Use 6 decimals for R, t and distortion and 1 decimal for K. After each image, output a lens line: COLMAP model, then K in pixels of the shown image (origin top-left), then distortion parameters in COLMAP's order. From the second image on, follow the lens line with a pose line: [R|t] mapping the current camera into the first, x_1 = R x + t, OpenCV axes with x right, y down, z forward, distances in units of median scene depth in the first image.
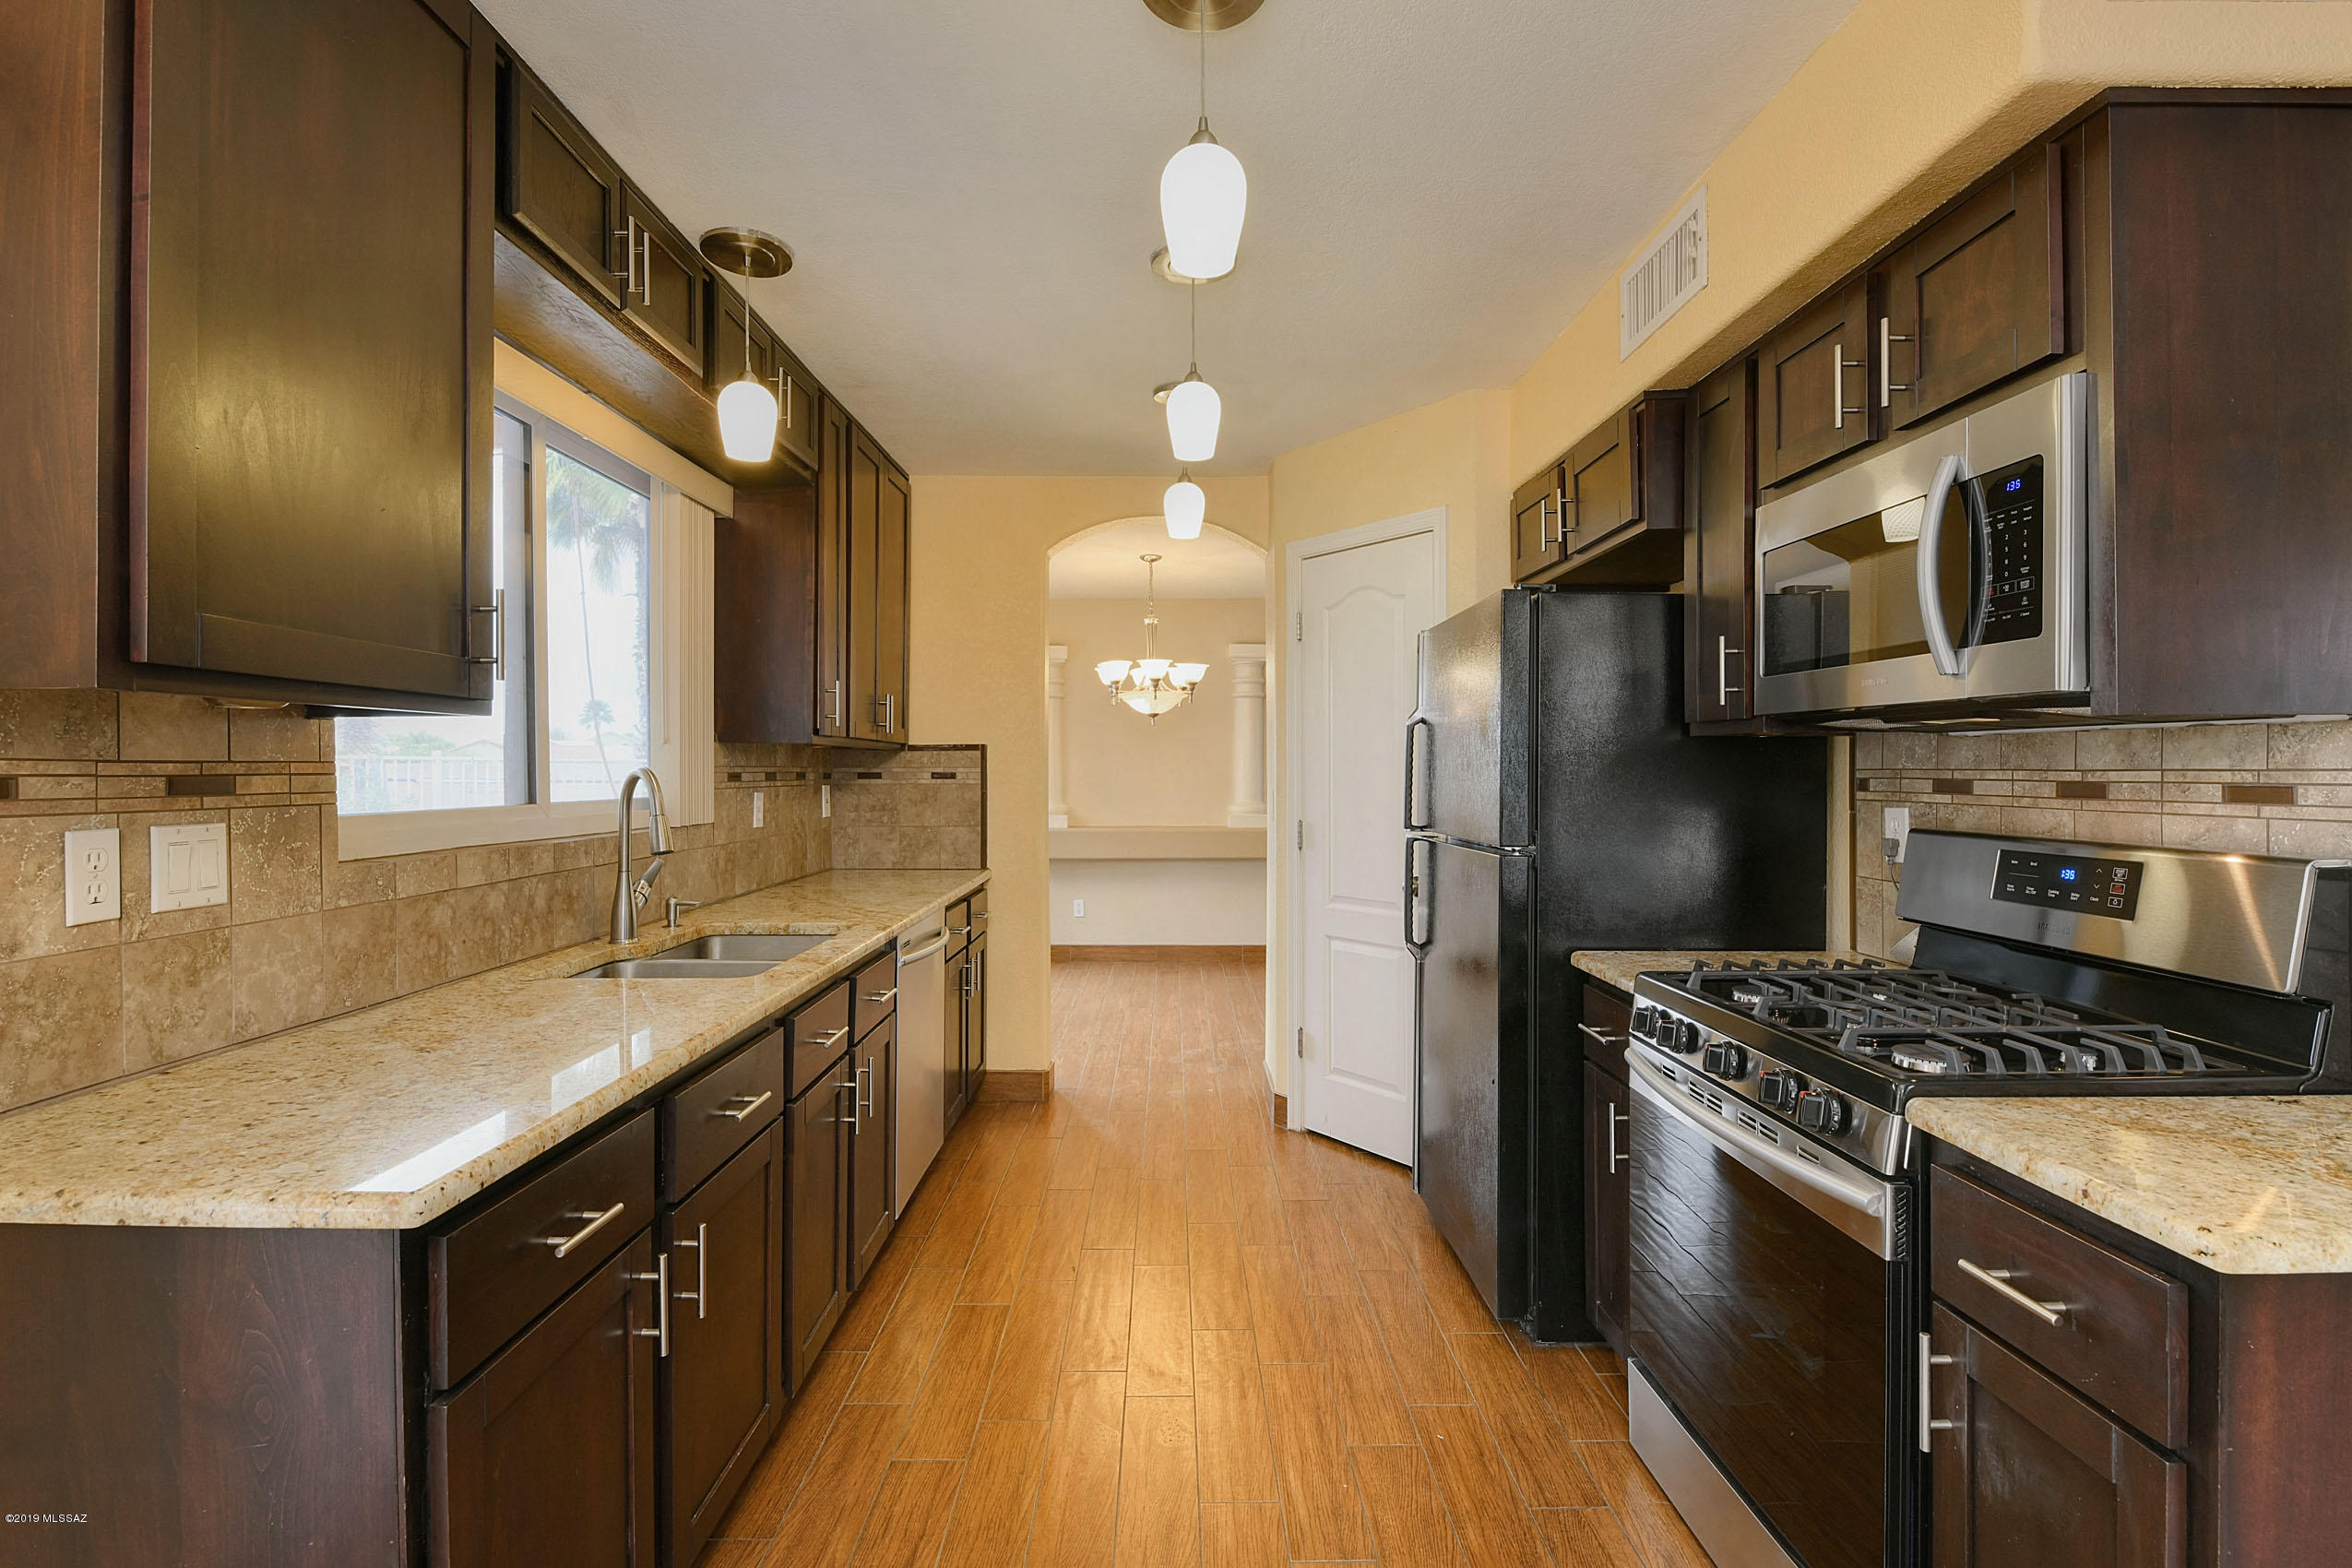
lens RADIAL K [[1082.0, 0, 1139.3], [0, 1082.0, 774.7], [0, 0, 1]] dist [-0.000566, -0.009692]
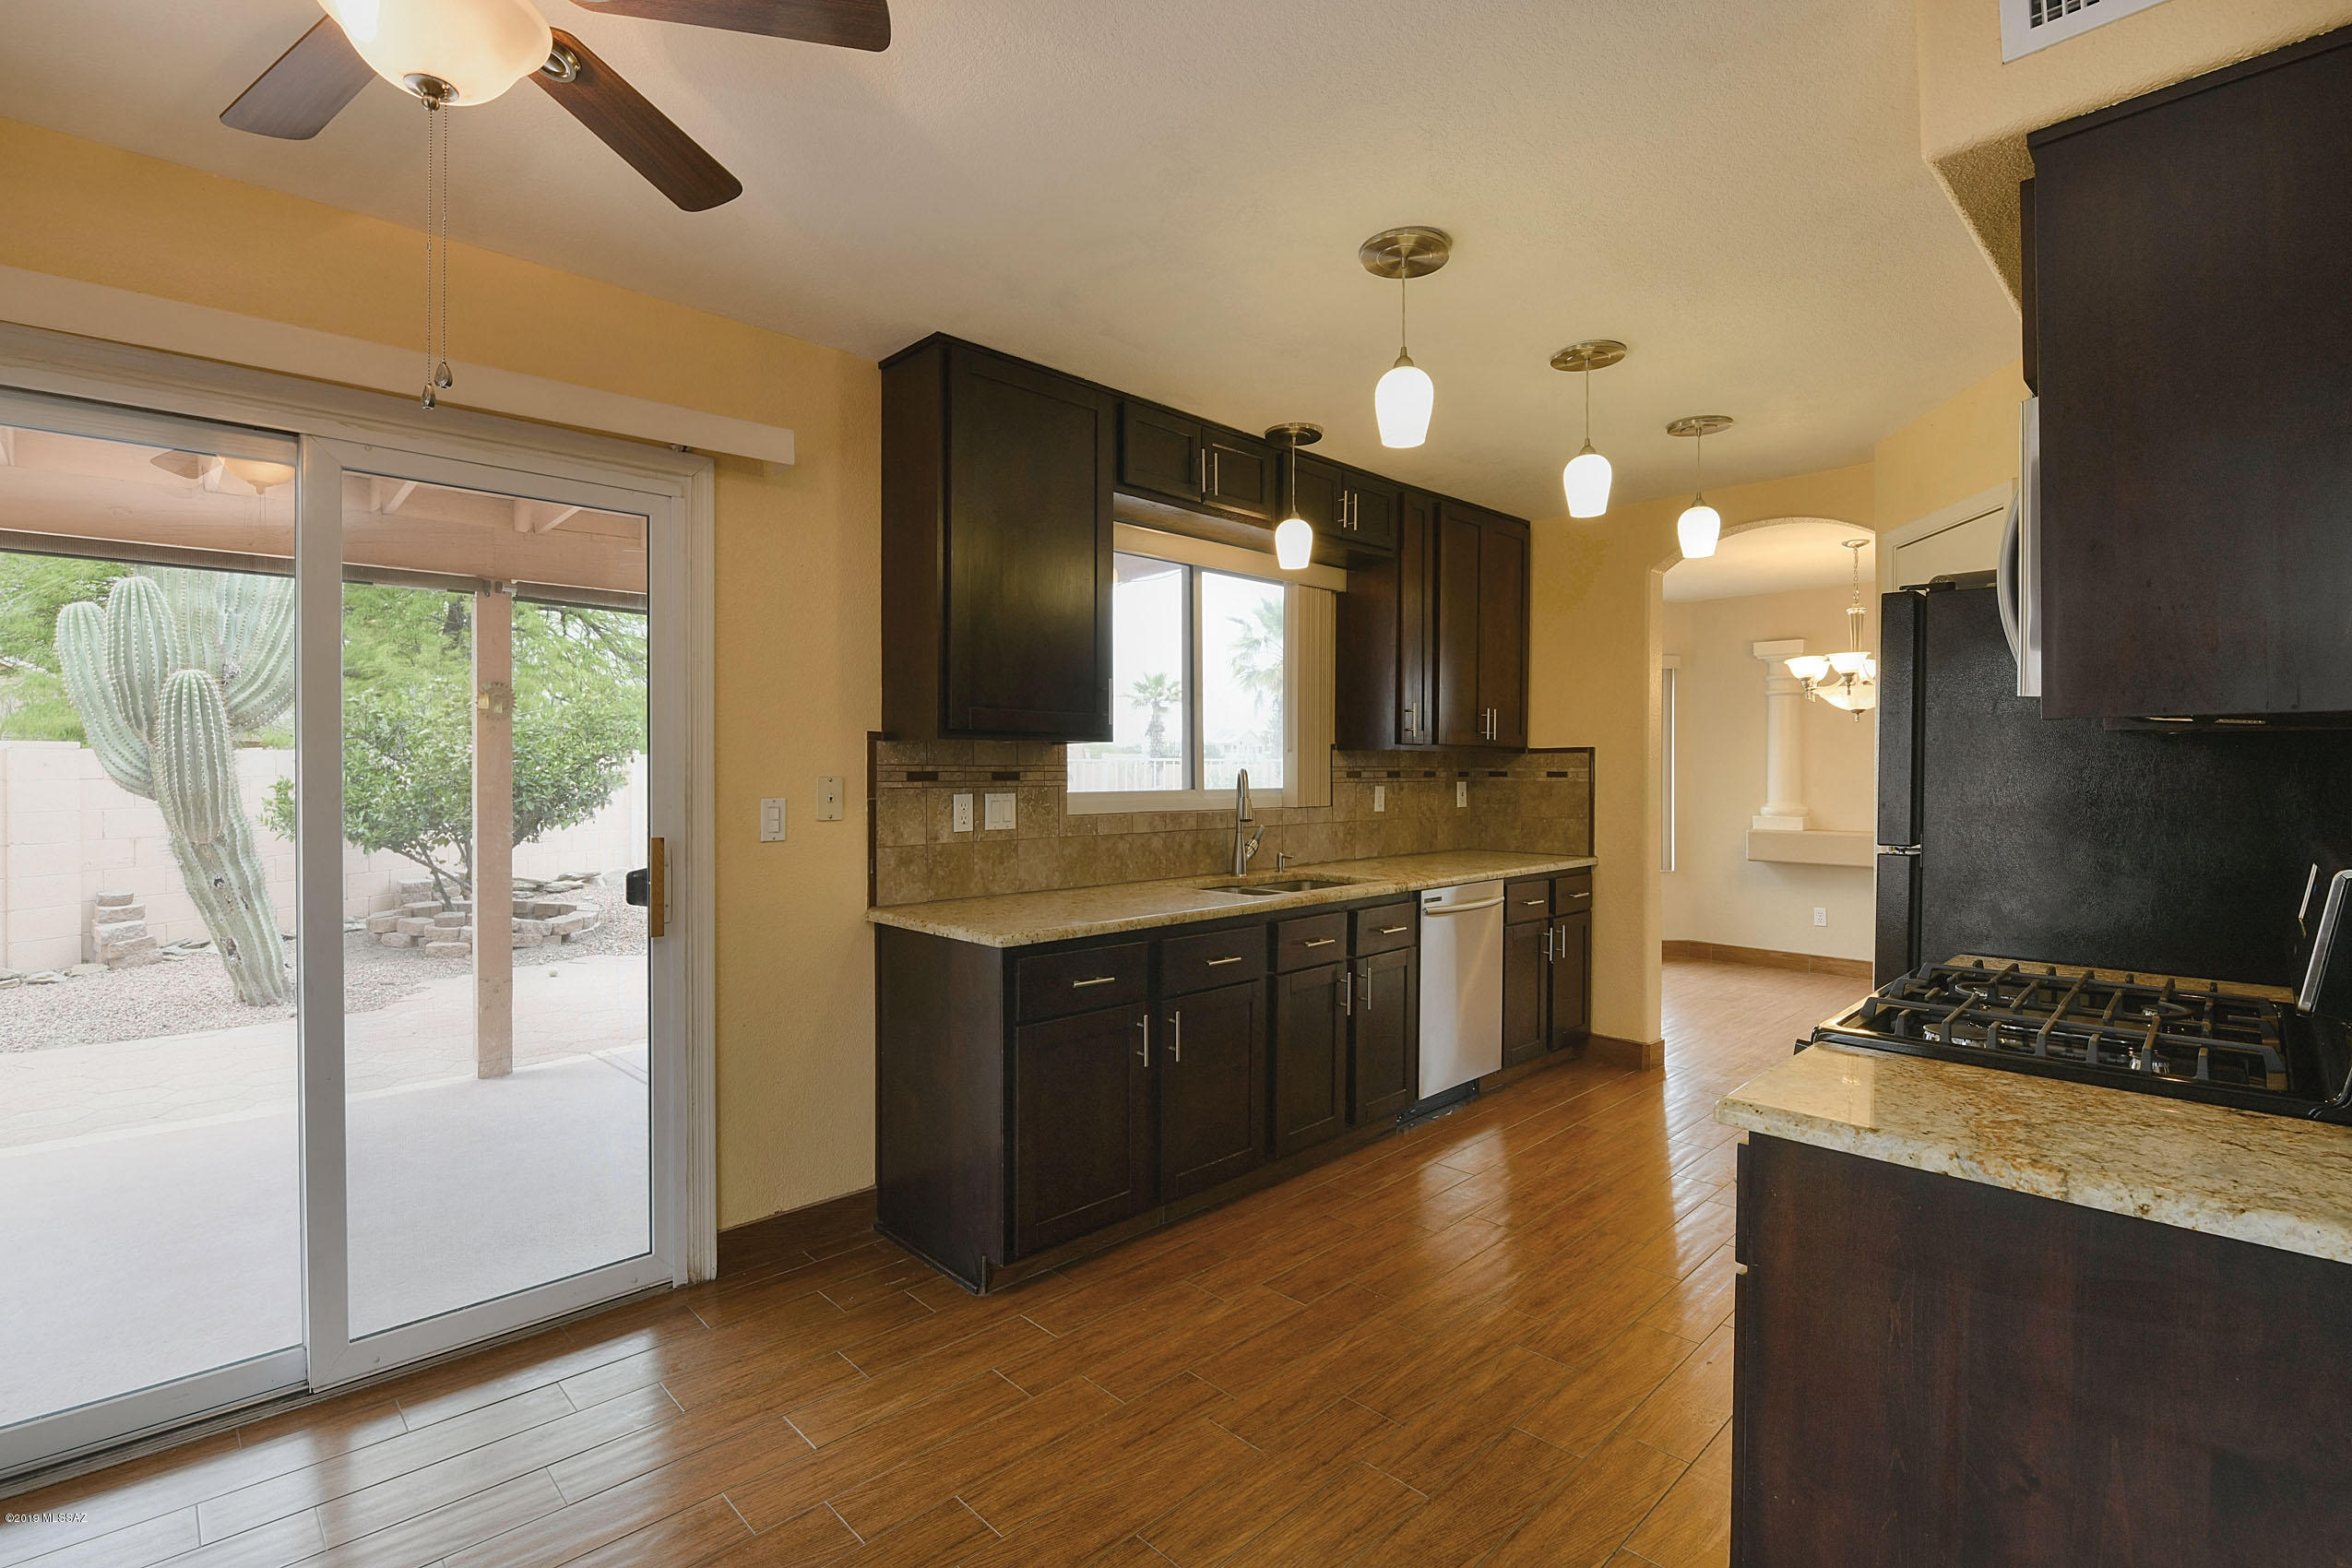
lens RADIAL K [[1082.0, 0, 1121.2], [0, 1082.0, 770.4], [0, 0, 1]] dist [-0.000566, -0.009692]
pose [[0.683658, 0.001077, -0.729802, 0.613598], [-0.003919, 0.999990, -0.002196, 0.001623], [0.729792, 0.004361, 0.683655, -0.241415]]
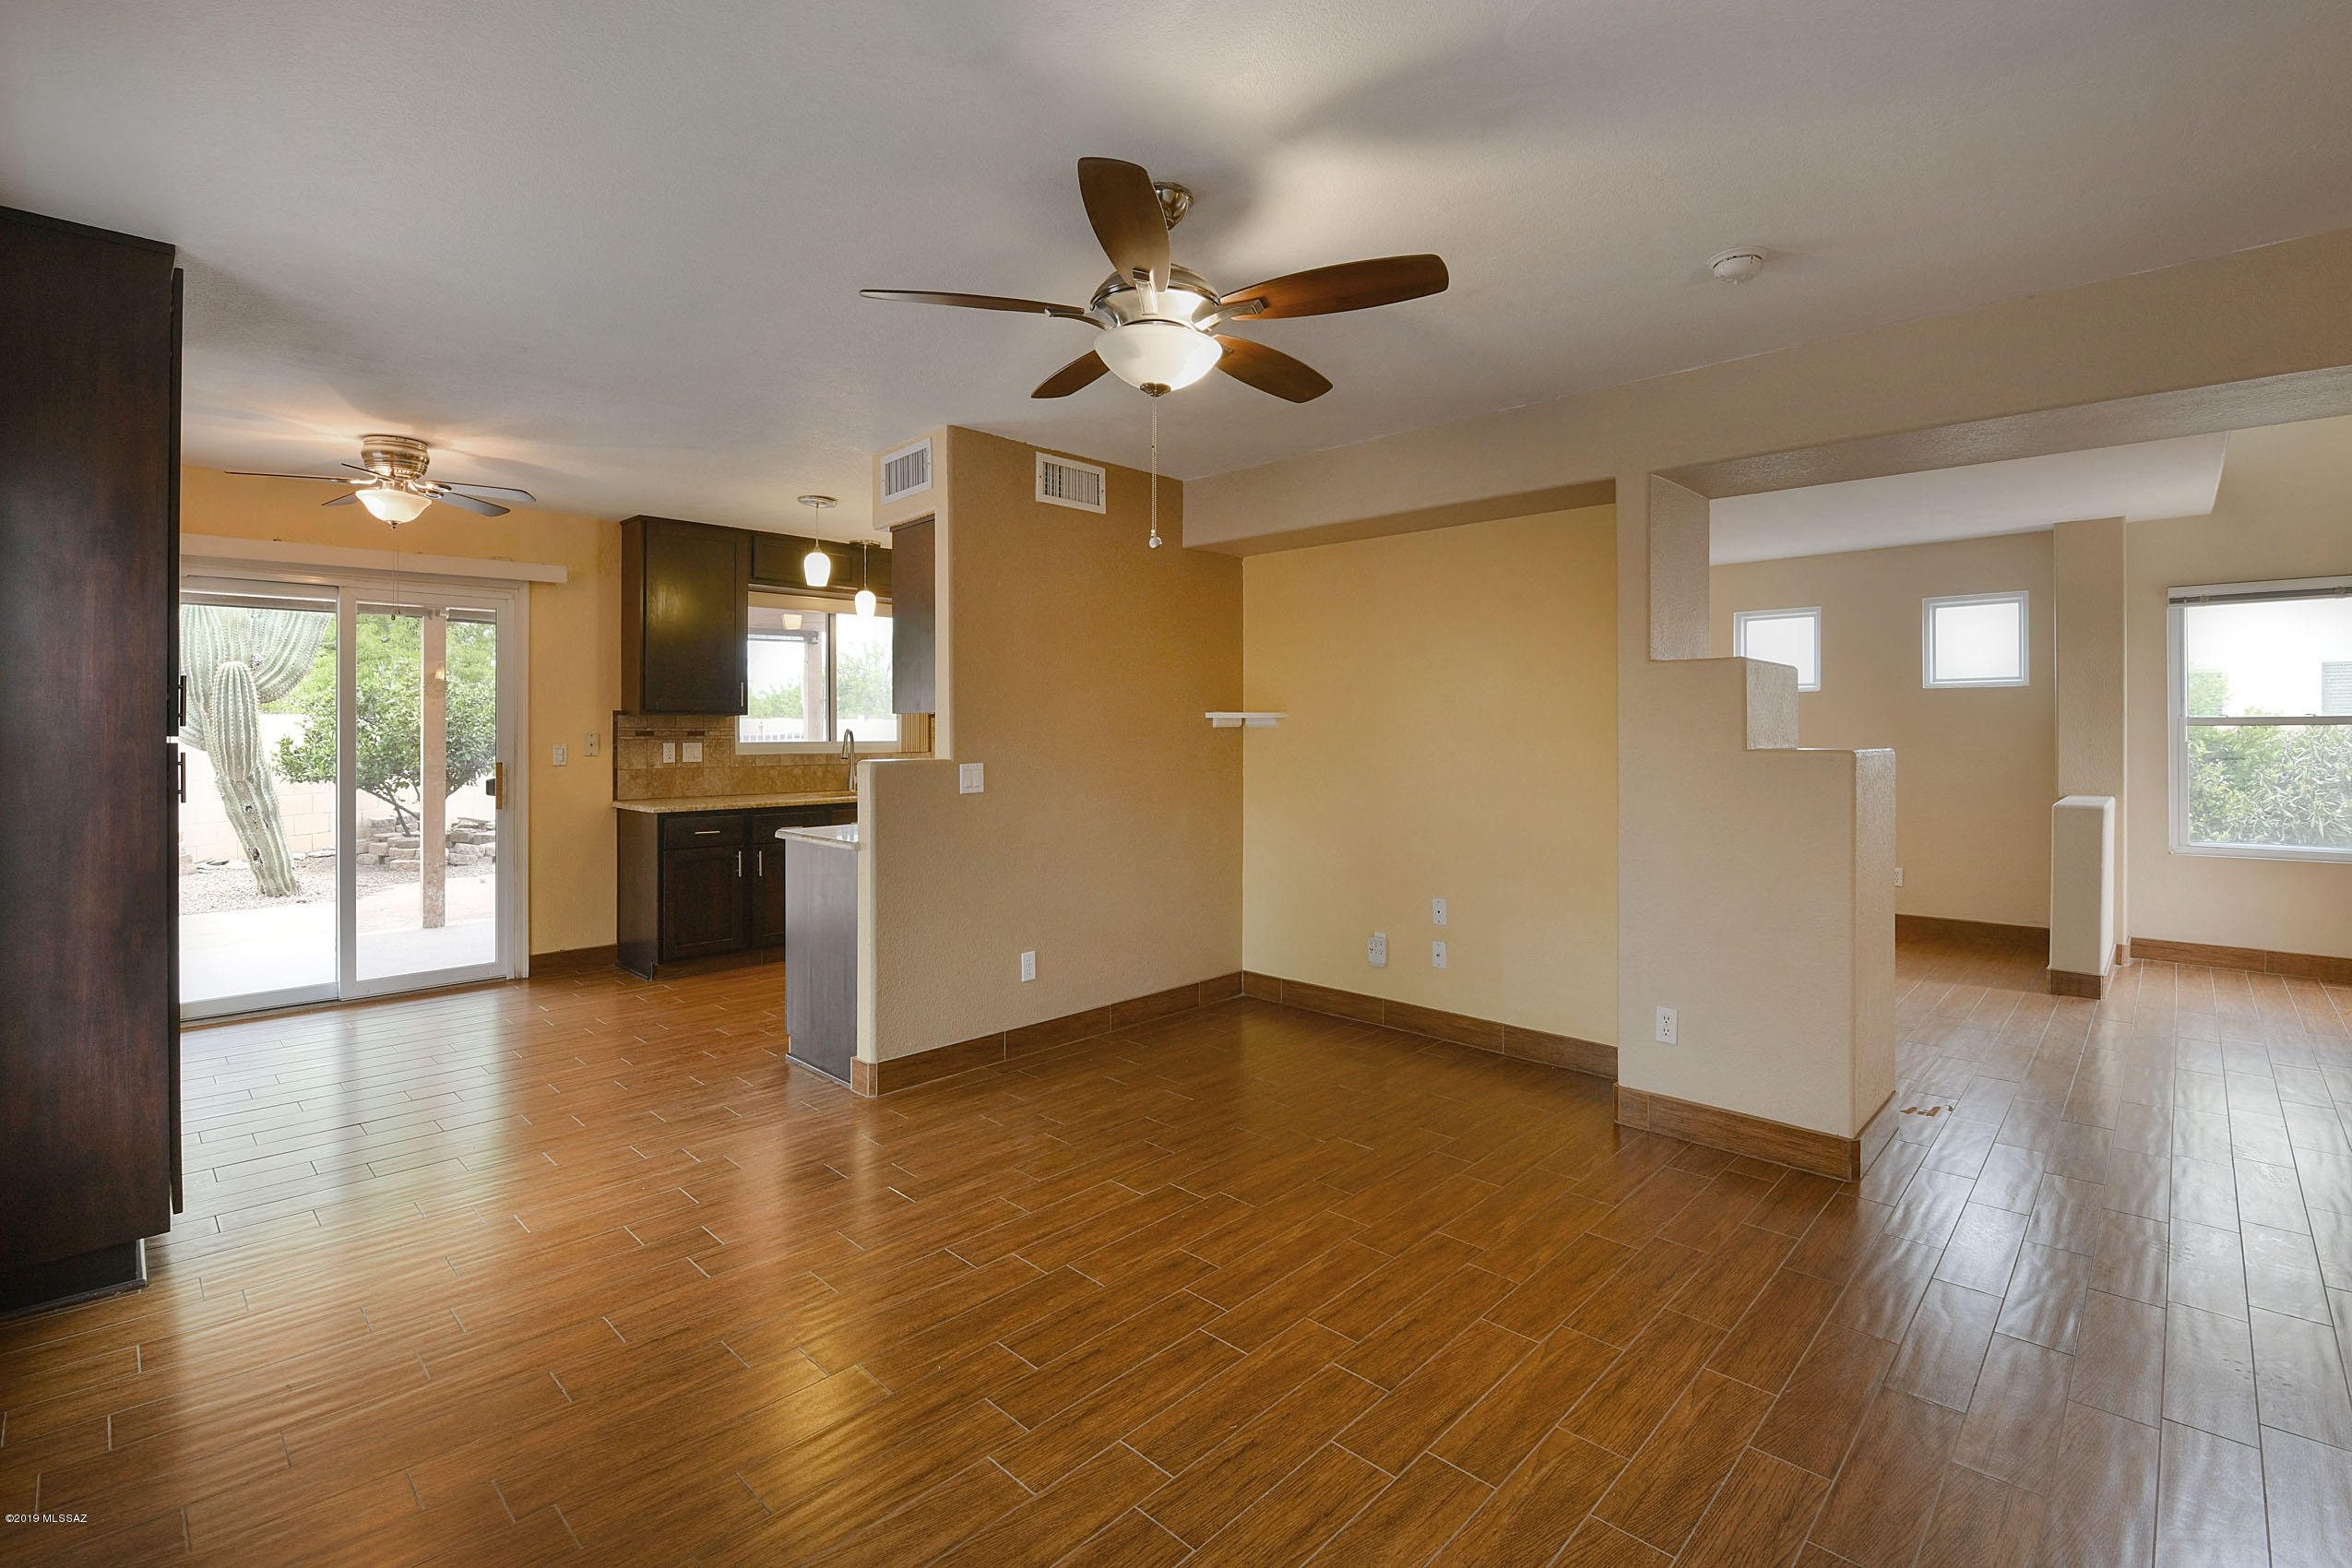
lens RADIAL K [[1082.0, 0, 1050.2], [0, 1082.0, 721.5], [0, 0, 1]] dist [-0.000566, -0.009692]
pose [[0.665467, -0.004741, -0.746412, 2.082150], [-0.002721, 0.999958, -0.008777, -0.001748], [0.746422, 0.007872, 0.665426, -0.507559]]
